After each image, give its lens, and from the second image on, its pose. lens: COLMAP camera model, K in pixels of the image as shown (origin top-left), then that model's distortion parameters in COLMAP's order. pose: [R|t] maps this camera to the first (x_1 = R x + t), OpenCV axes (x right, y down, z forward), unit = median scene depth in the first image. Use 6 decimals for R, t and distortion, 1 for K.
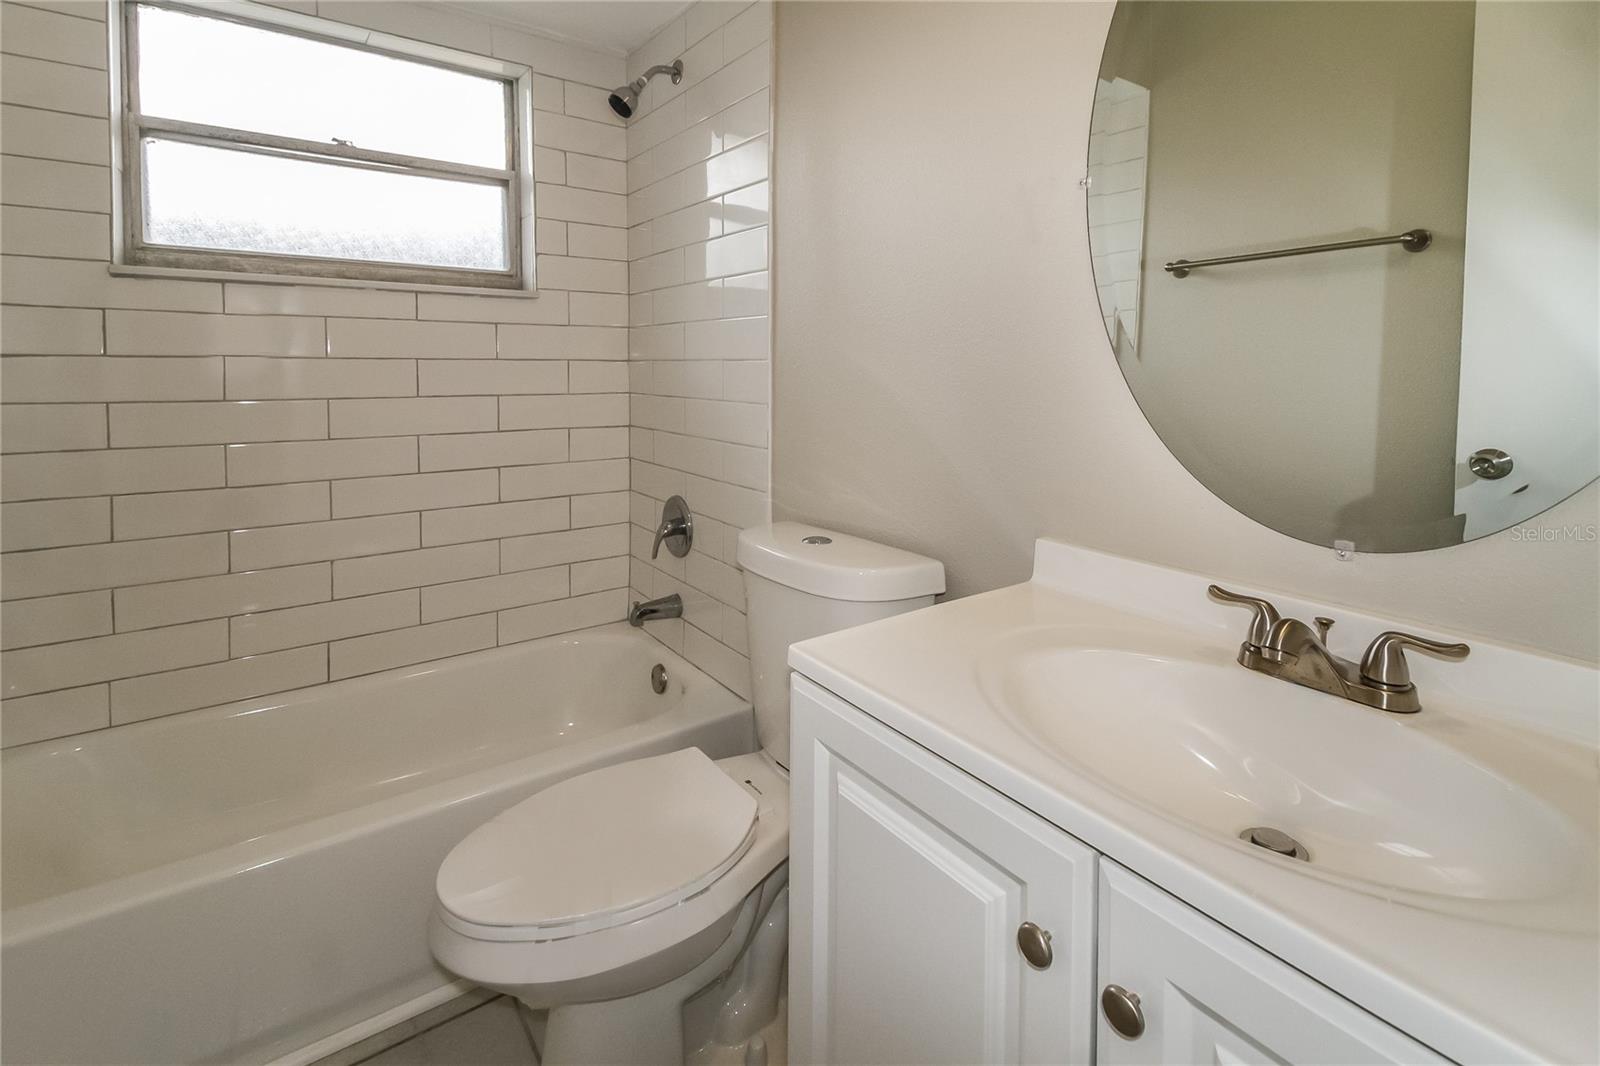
lens RADIAL K [[748.4, 0, 801.3], [0, 748.4, 543.1], [0, 0, 1]] dist [-0.000255, -0.000534]
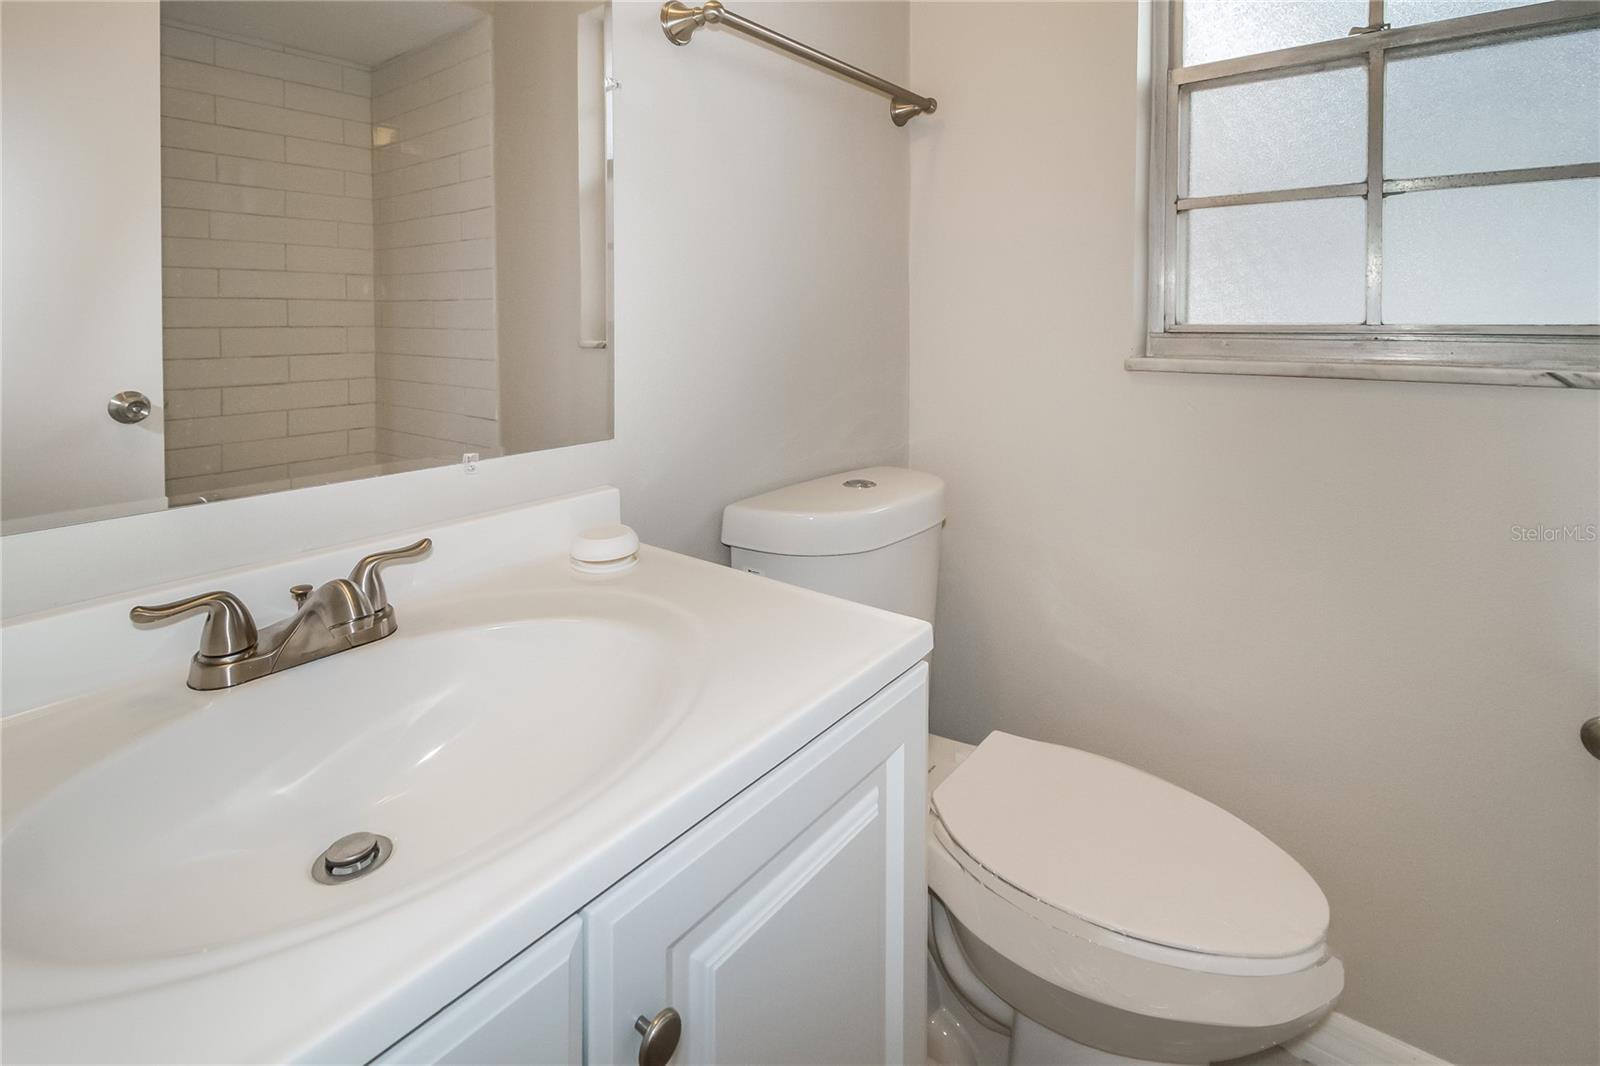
lens RADIAL K [[748.4, 0, 801.3], [0, 748.4, 543.1], [0, 0, 1]] dist [-0.000255, -0.000534]
pose [[-0.308881, -0.286384, 0.906960, -0.255003], [0.224369, 0.904736, 0.362094, -0.113930], [-0.924257, 0.315338, -0.215200, 0.579685]]
